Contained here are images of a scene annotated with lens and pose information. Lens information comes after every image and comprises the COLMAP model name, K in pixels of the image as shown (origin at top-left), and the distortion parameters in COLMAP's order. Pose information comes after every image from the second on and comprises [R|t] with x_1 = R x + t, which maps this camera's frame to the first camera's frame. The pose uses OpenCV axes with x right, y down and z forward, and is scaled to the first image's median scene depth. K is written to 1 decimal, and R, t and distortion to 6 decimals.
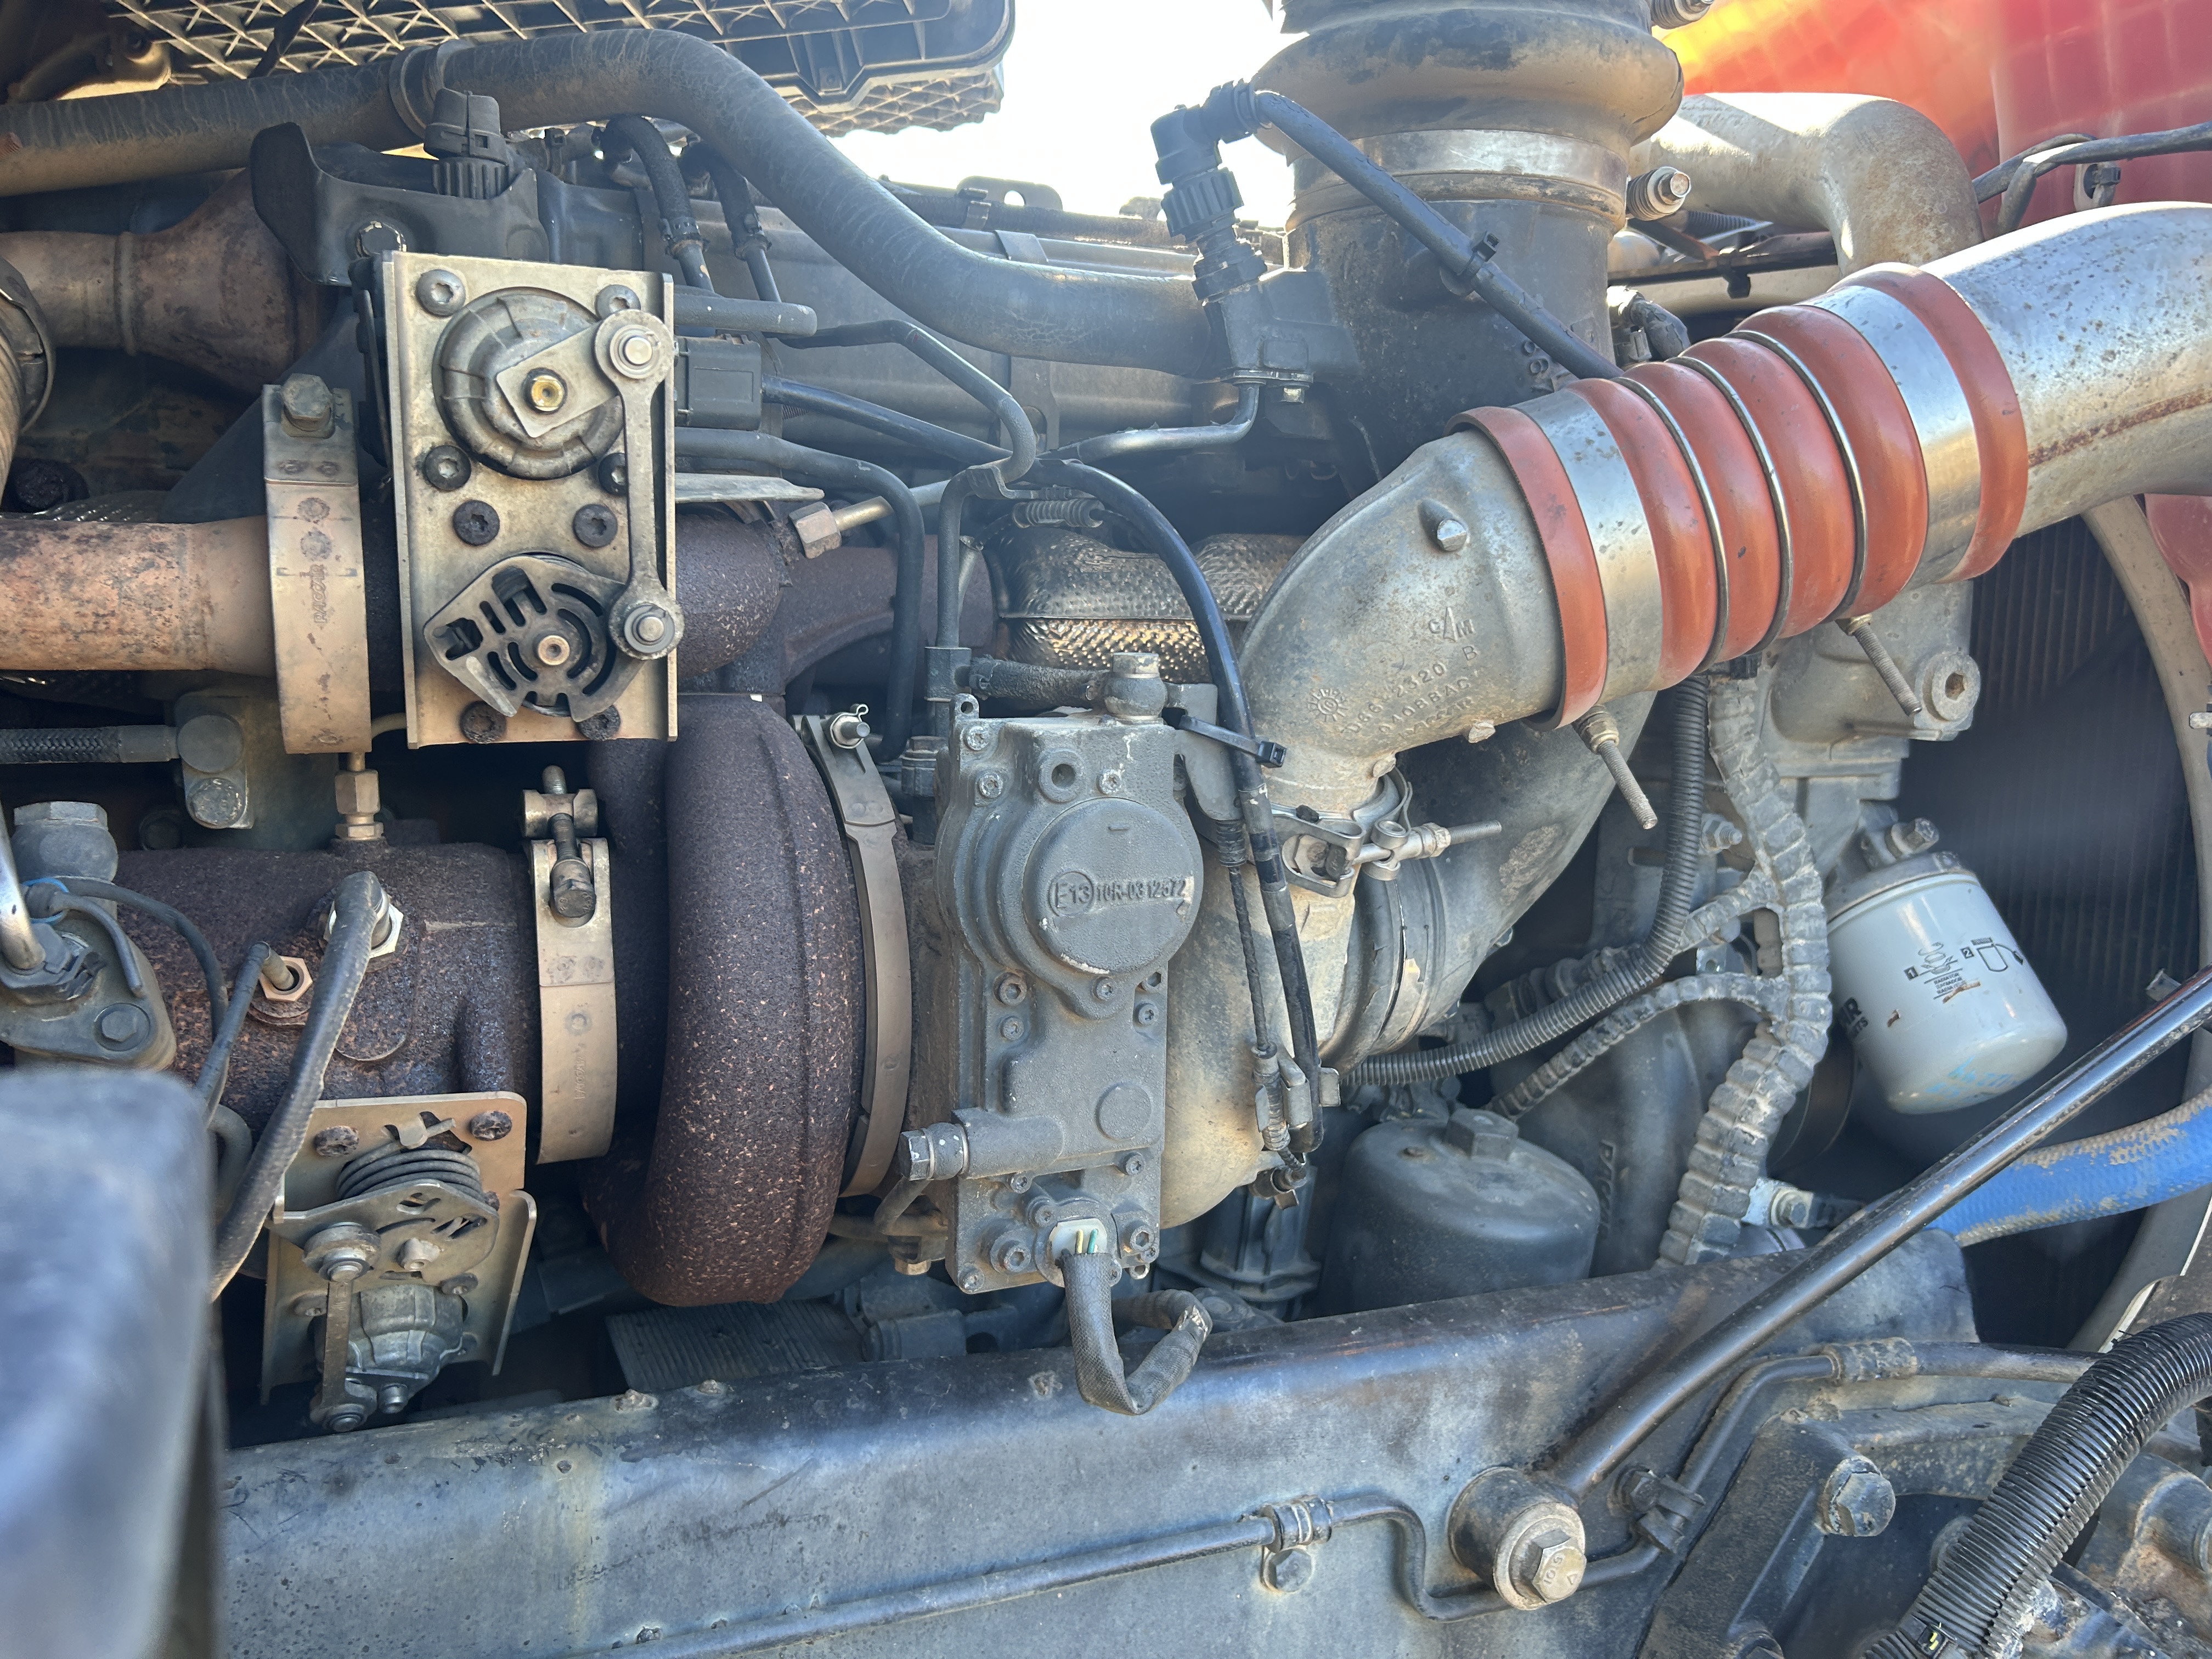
lens RADIAL K [[1640.3, 0, 1105.0], [0, 1640.3, 828.8], [0, 0, 1]] dist [0.014205, -0.001104]
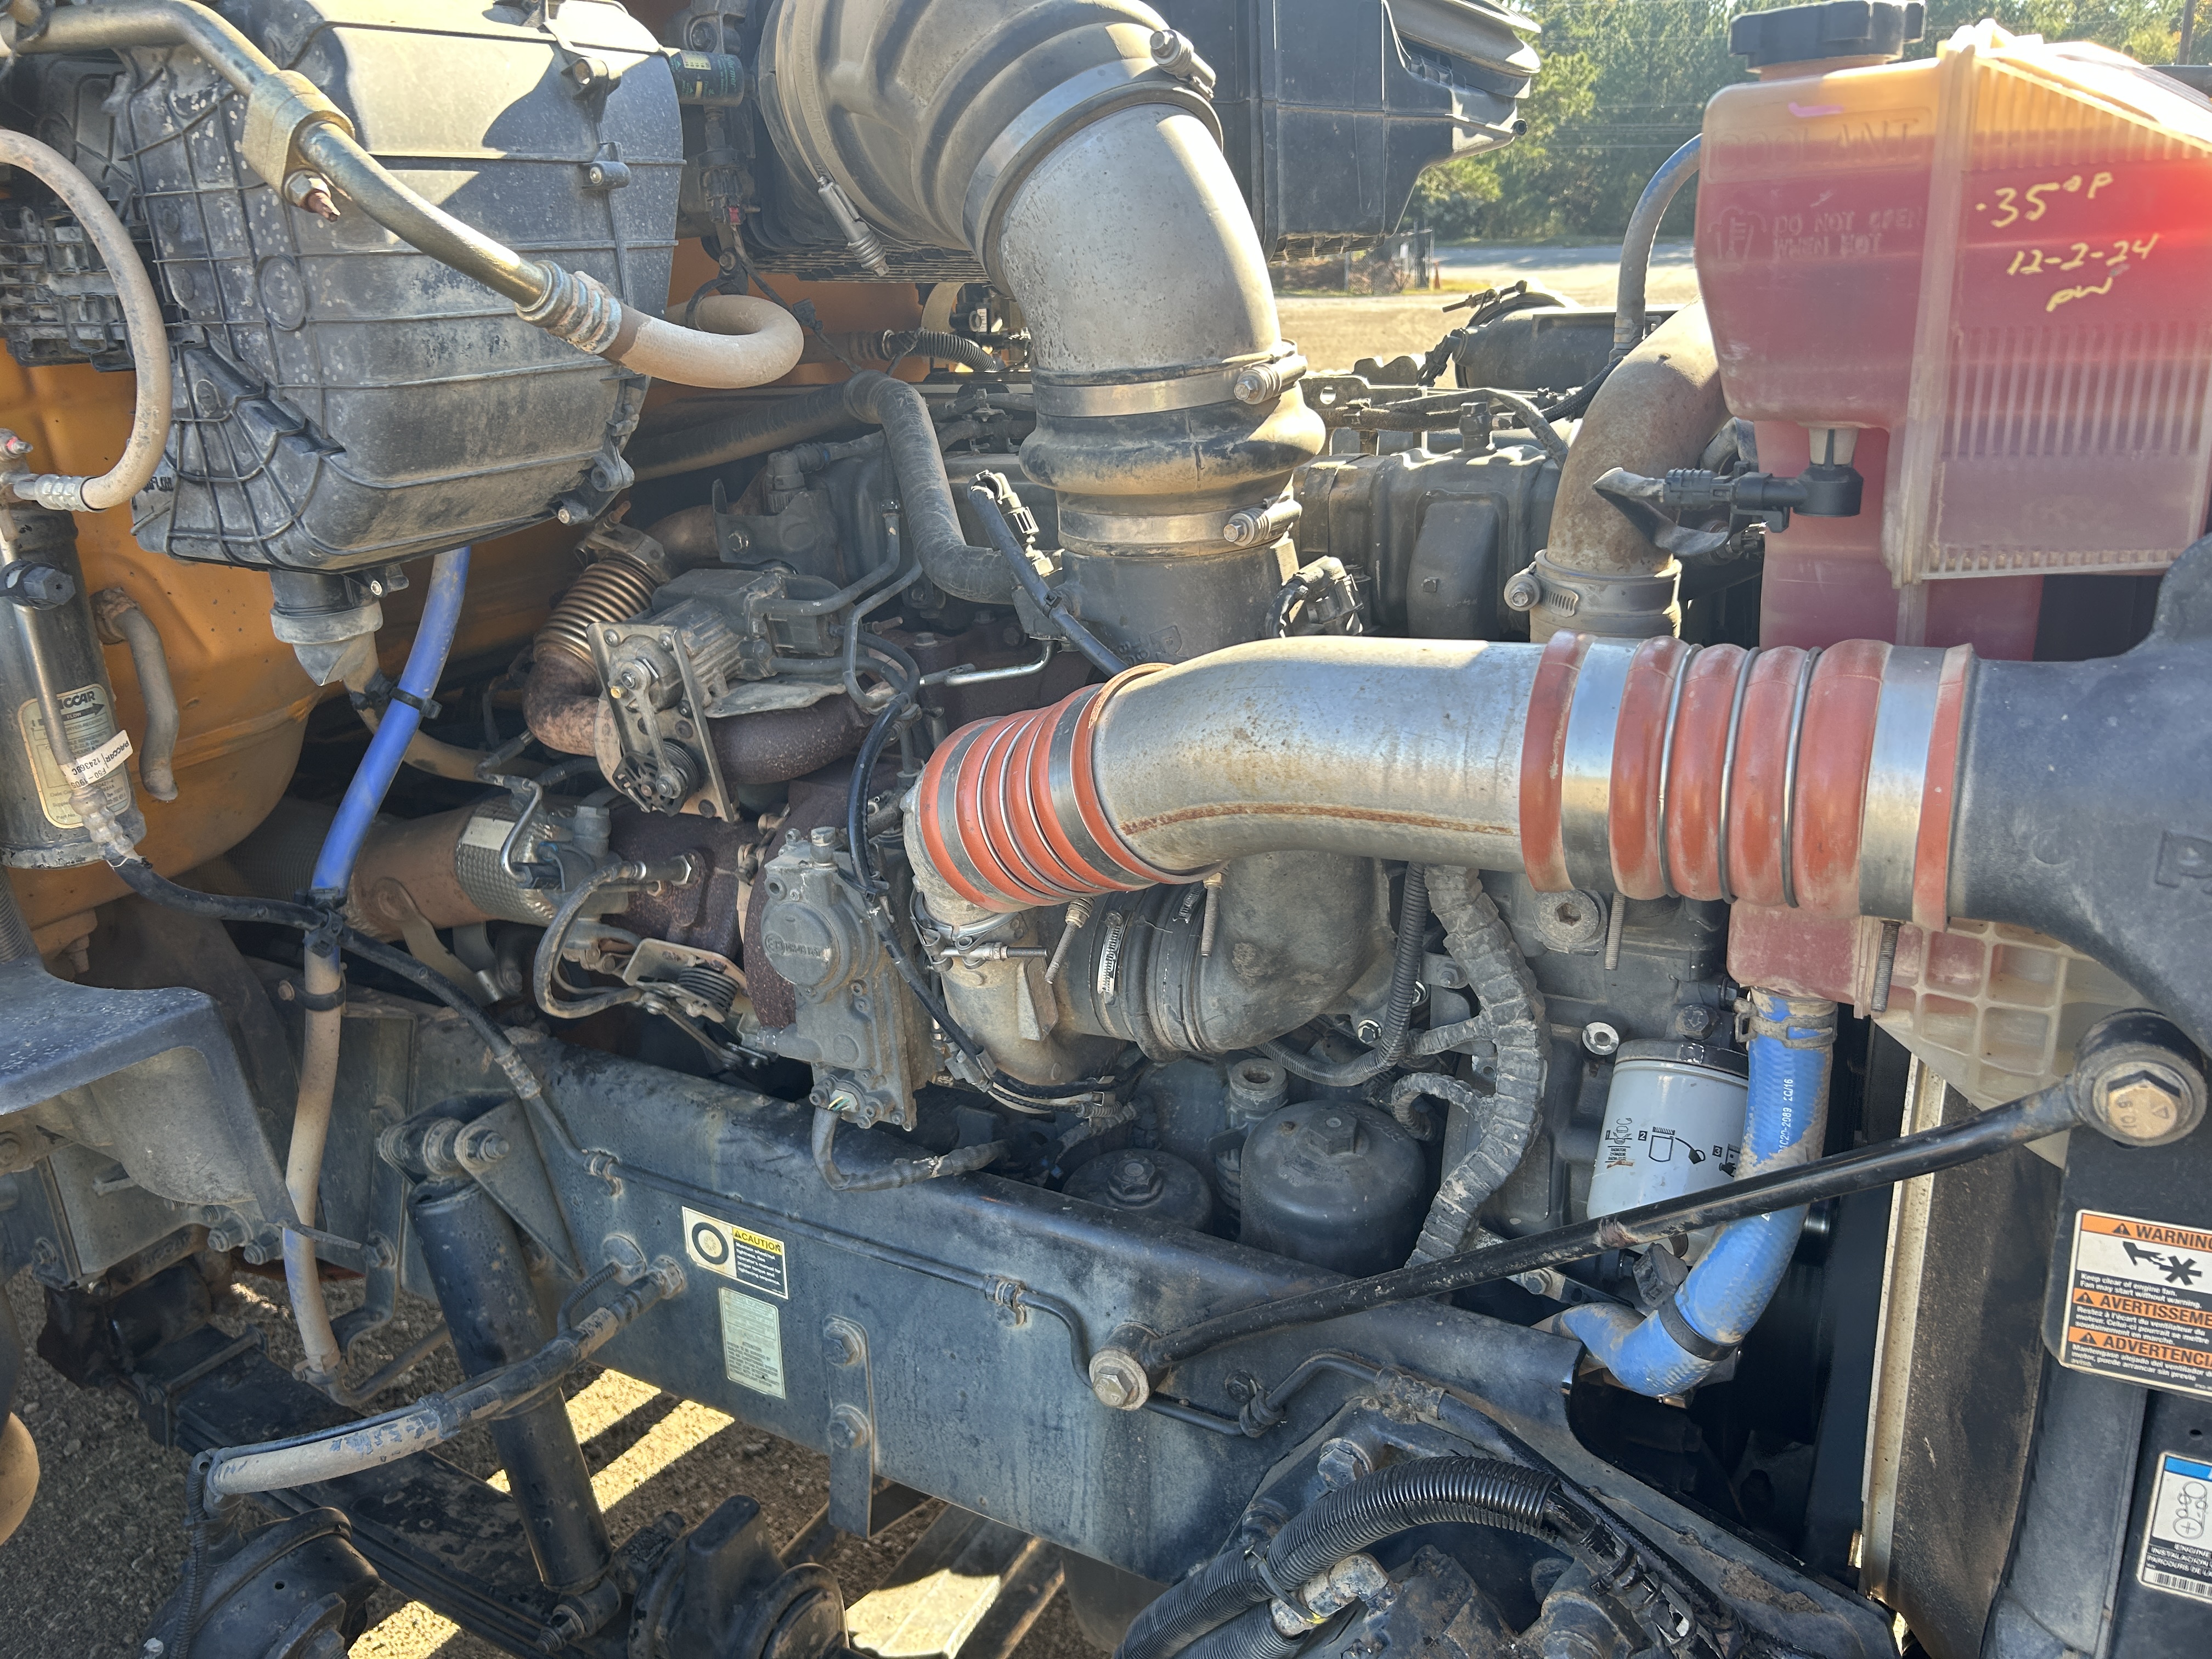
lens RADIAL K [[1640.3, 0, 1104.6], [0, 1640.3, 831.3], [0, 0, 1]] dist [0.014205, -0.001104]
pose [[0.617319, 0.213763, -0.757115, 1.277147], [-0.039997, 0.969660, 0.241161, -0.443008], [0.785696, -0.118591, 0.607140, 0.058704]]
